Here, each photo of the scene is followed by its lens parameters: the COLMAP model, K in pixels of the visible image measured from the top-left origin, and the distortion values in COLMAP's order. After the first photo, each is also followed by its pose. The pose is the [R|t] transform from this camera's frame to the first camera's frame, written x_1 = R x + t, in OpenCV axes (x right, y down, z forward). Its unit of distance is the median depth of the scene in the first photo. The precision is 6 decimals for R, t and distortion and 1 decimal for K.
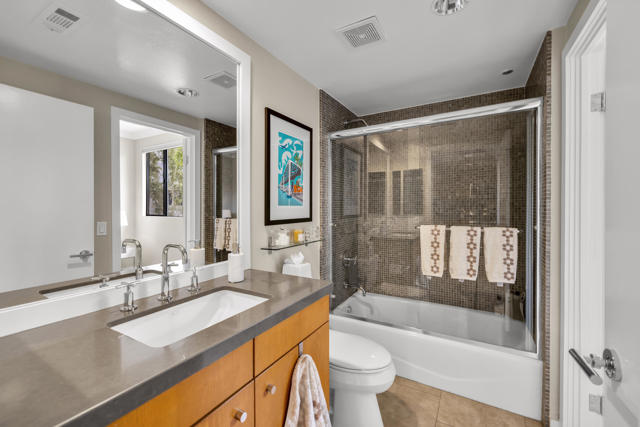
lens RADIAL K [[275.9, 0, 307.1], [0, 275.9, 209.9], [0, 0, 1]] dist [0.001224, -0.000346]
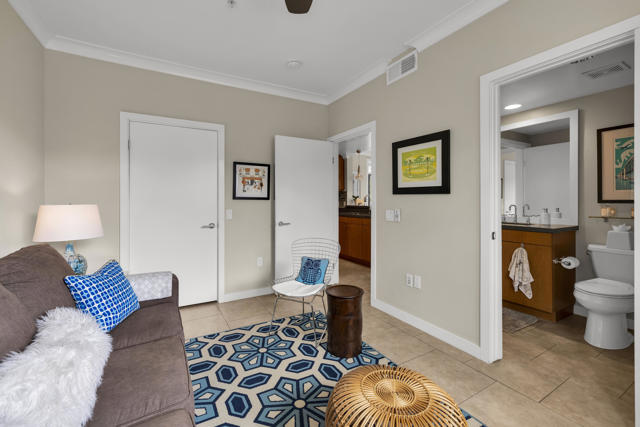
lens RADIAL K [[275.9, 0, 315.8], [0, 275.9, 198.7], [0, 0, 1]] dist [0.001224, -0.000346]
pose [[-0.479810, -0.002459, -0.877369, 1.899474], [-0.003371, 0.999994, -0.000960, 0.035197], [0.877366, 0.002497, -0.479815, 0.315448]]
